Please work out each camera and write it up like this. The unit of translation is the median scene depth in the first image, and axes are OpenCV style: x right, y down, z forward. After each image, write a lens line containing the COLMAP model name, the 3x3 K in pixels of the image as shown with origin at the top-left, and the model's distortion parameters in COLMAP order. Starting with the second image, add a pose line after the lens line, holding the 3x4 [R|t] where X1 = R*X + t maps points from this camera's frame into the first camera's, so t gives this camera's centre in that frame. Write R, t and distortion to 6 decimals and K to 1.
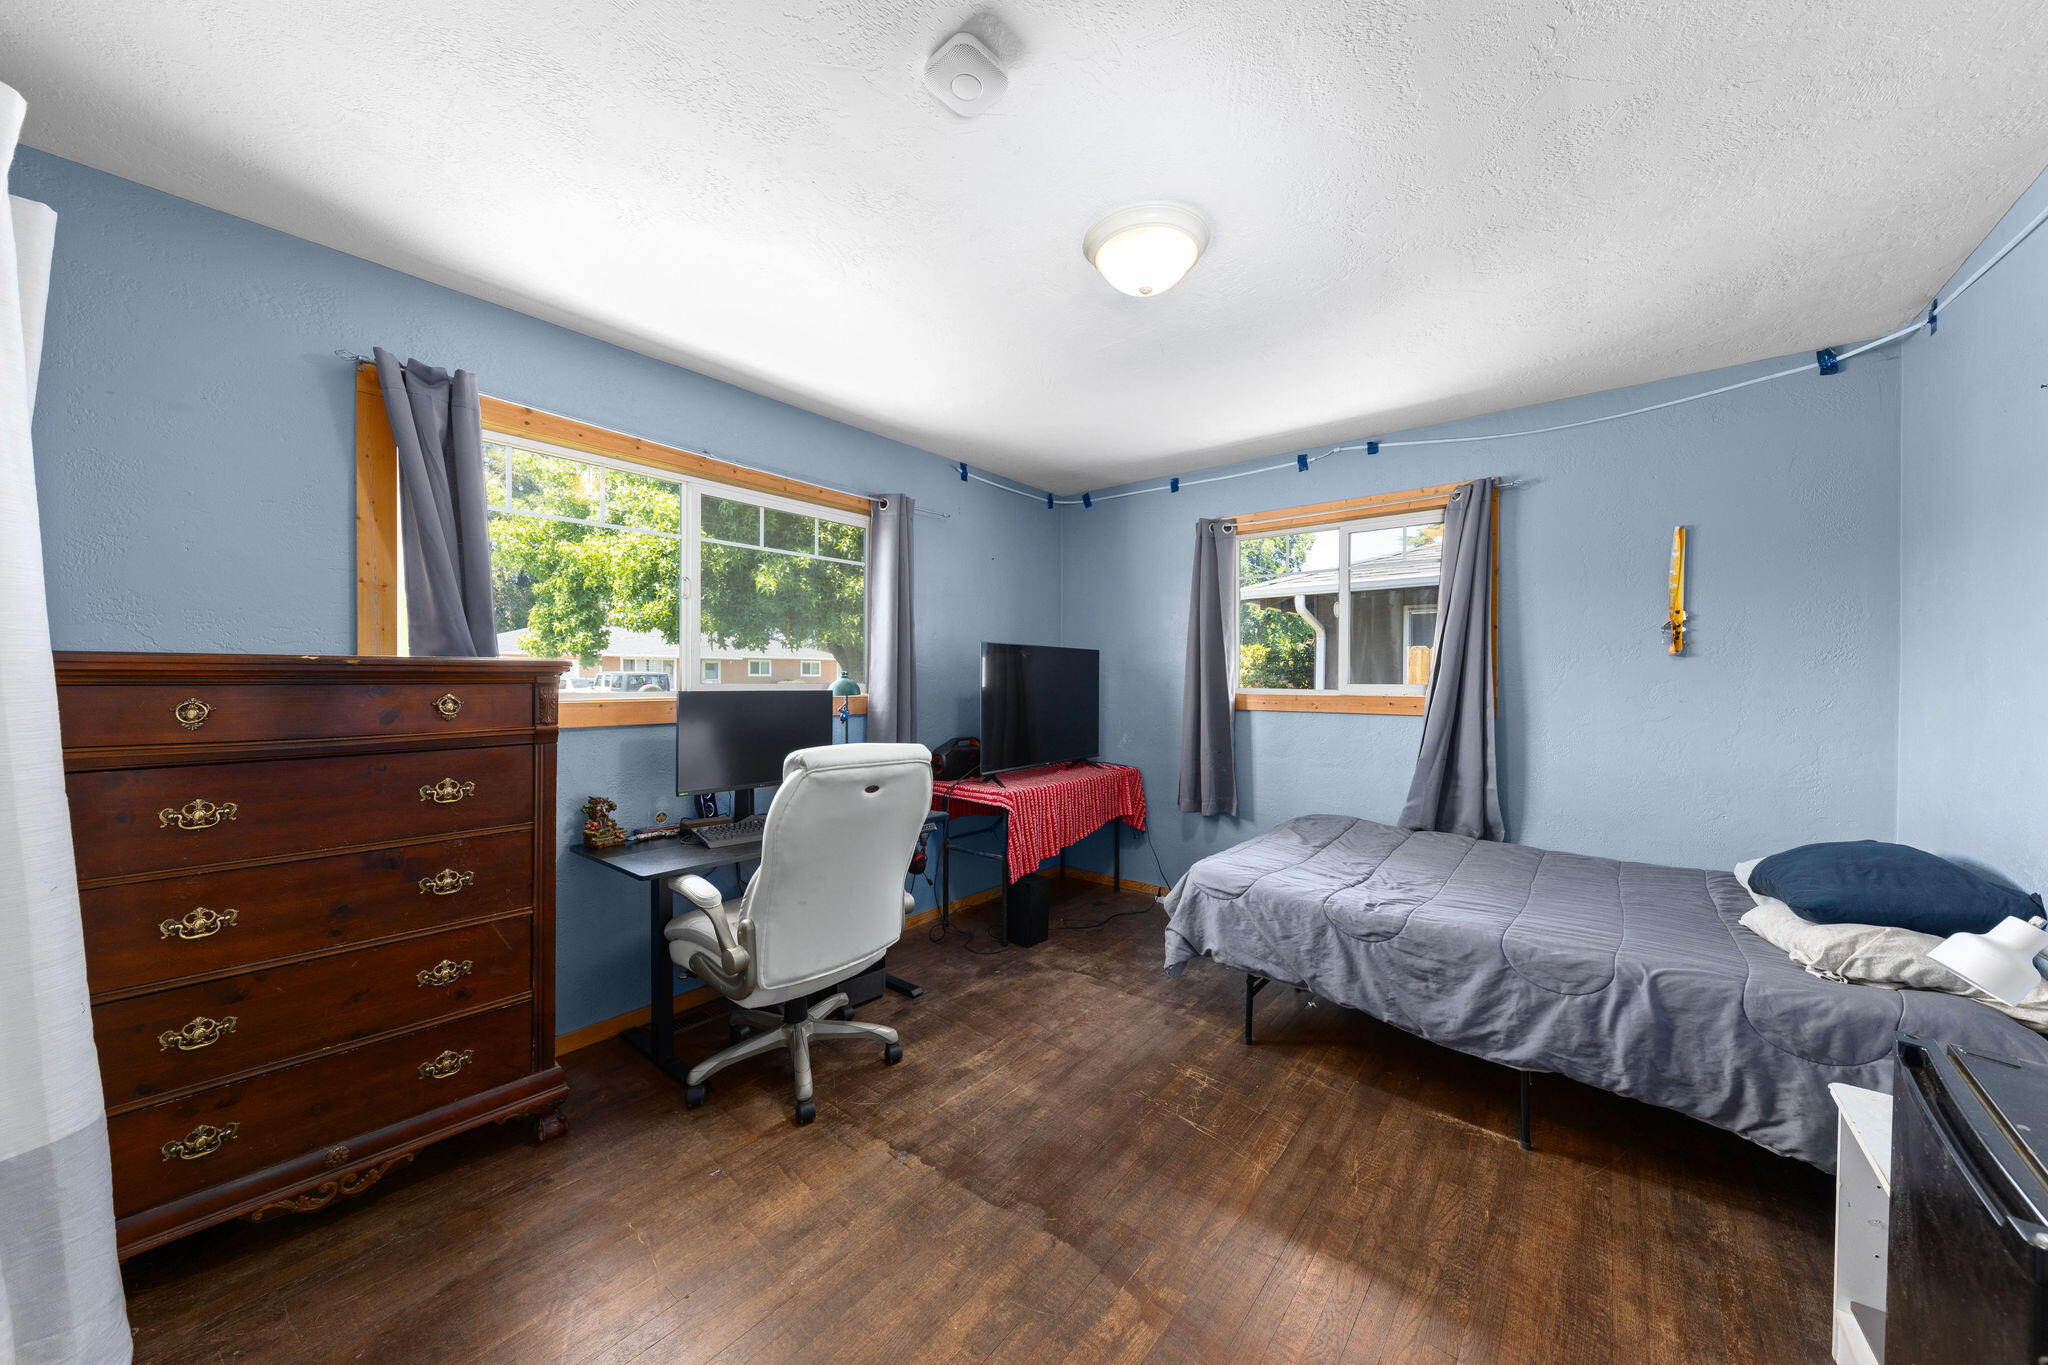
lens RADIAL K [[770.8, 0, 1025.7], [0, 770.8, 681.7], [0, 0, 1]] dist [0.000162, 0.000007]
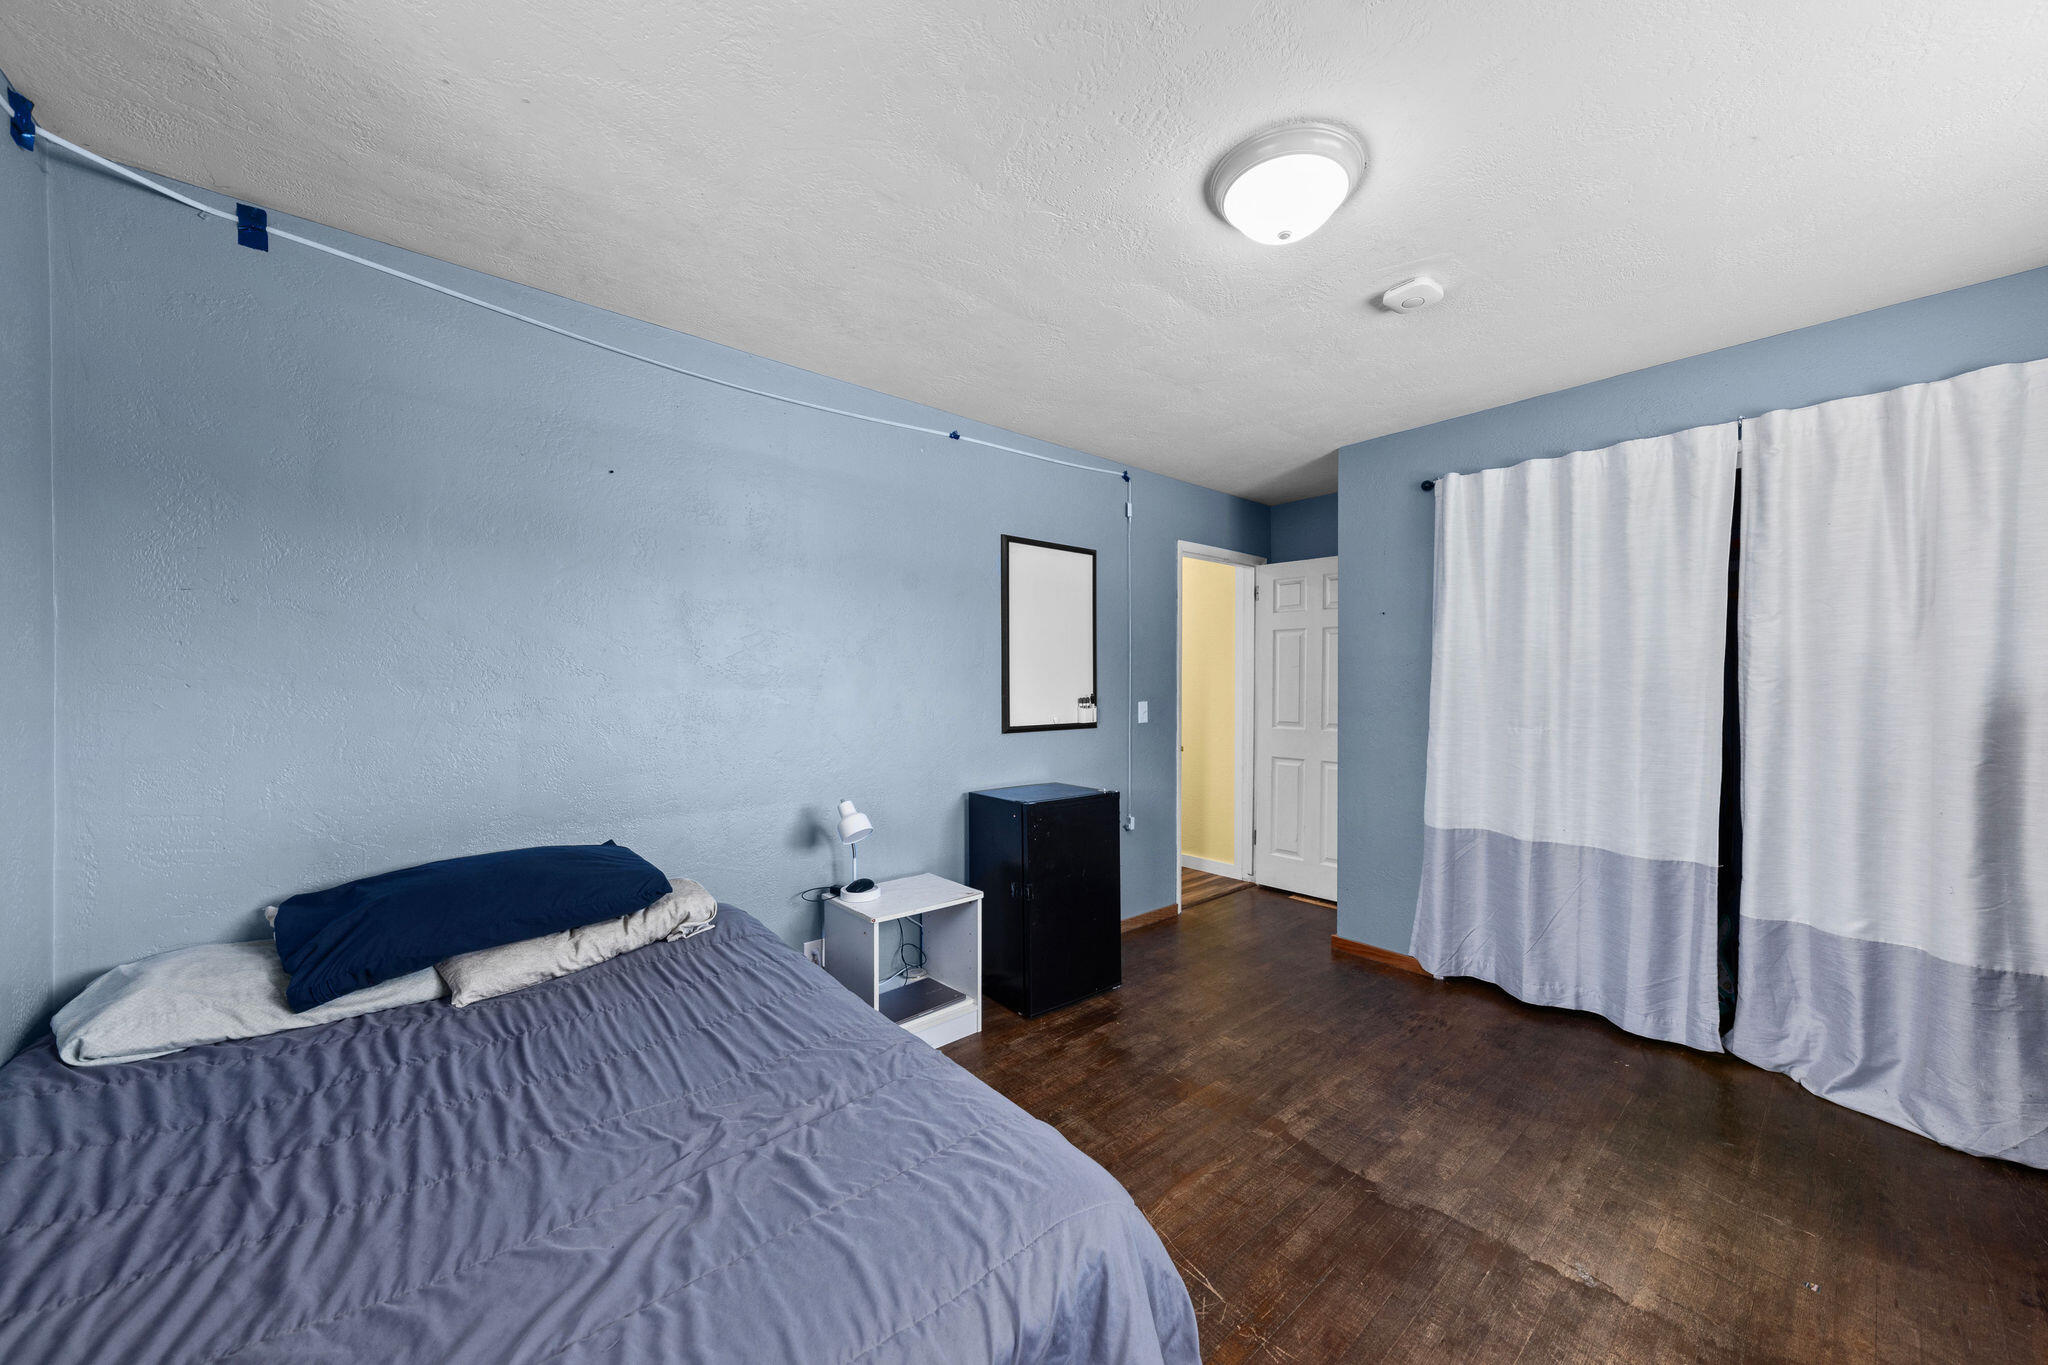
lens RADIAL K [[708.5, 0, 1033.3], [0, 708.5, 672.8], [0, 0, 1]] dist [-0.002641, -0.000564]
pose [[-0.977617, -0.008704, 0.210213, 0.269039], [-0.004975, 0.999821, 0.018261, -0.044389], [-0.210335, 0.016806, -0.977485, 1.874060]]
